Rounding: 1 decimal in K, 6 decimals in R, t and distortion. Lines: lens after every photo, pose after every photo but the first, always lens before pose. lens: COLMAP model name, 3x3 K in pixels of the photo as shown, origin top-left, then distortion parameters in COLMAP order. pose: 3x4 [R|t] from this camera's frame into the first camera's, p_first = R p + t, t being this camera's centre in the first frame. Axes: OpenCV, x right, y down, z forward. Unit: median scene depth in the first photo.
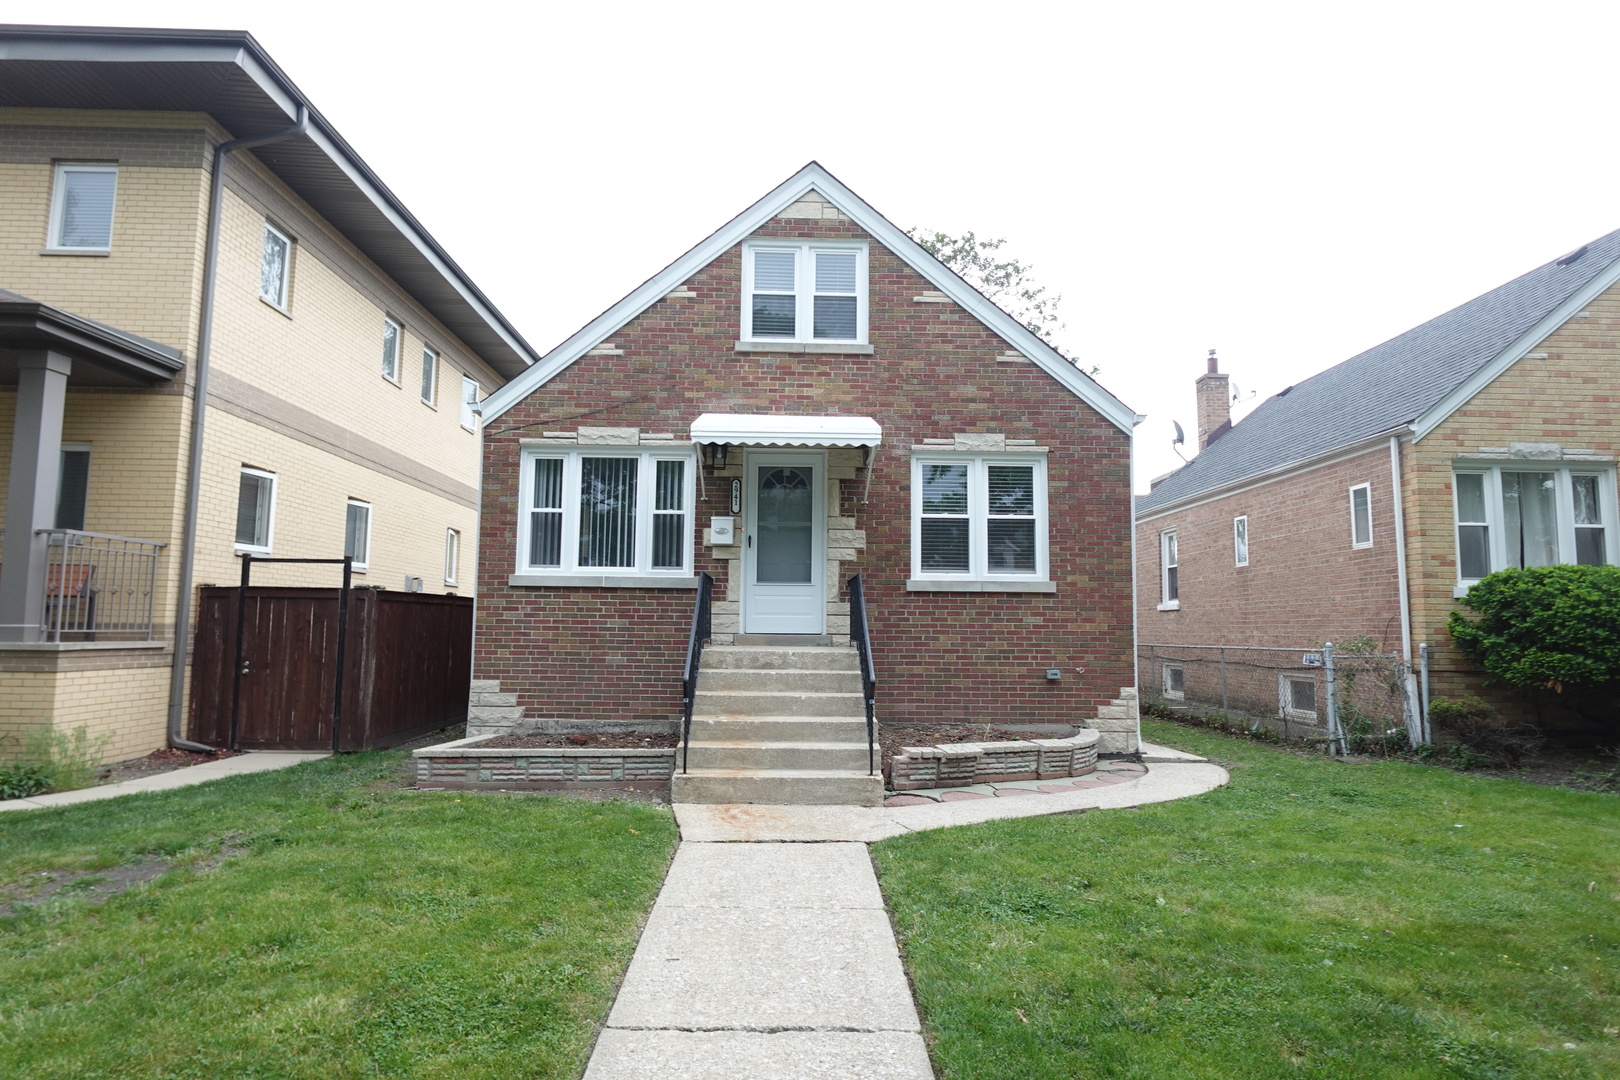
lens RADIAL K [[916.8, 0, 813.2], [0, 916.8, 541.4], [0, 0, 1]] dist [-0.008686, 0.009694]
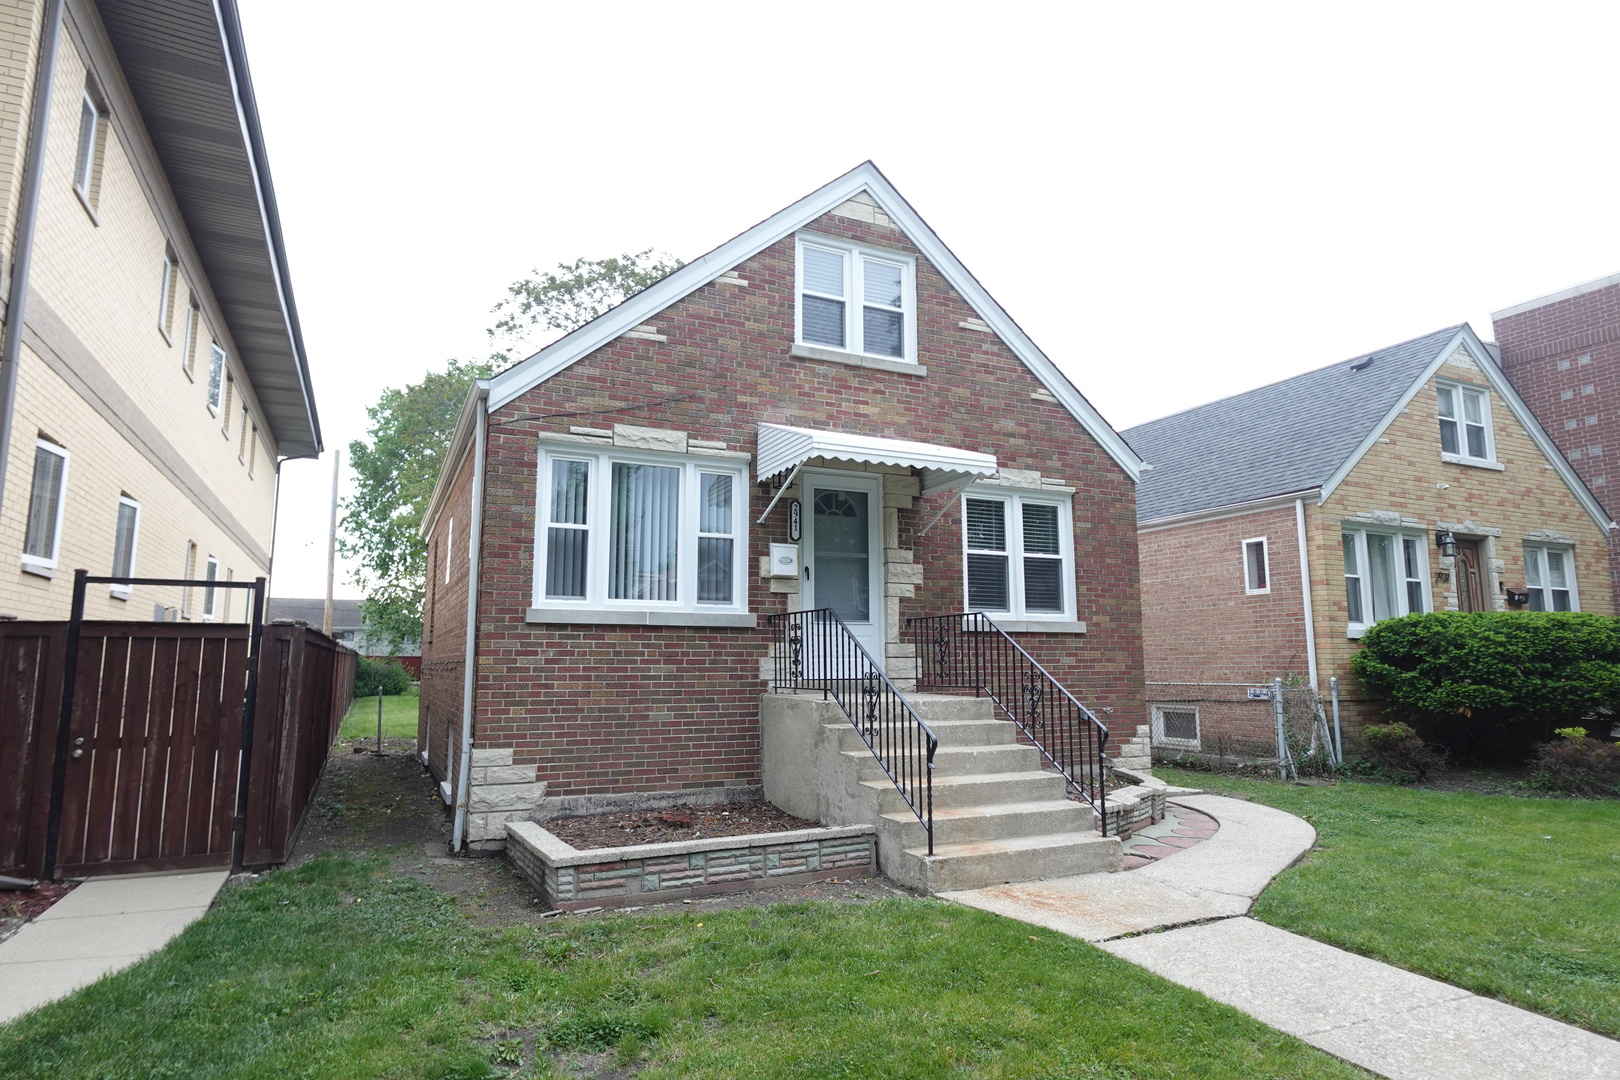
lens RADIAL K [[916.8, 0, 813.2], [0, 916.8, 541.4], [0, 0, 1]] dist [-0.008686, 0.009694]
pose [[0.912915, 0.042602, 0.405921, -0.414580], [-0.027660, 0.998709, -0.042609, 0.006598], [-0.407212, 0.027671, 0.912914, 0.199964]]
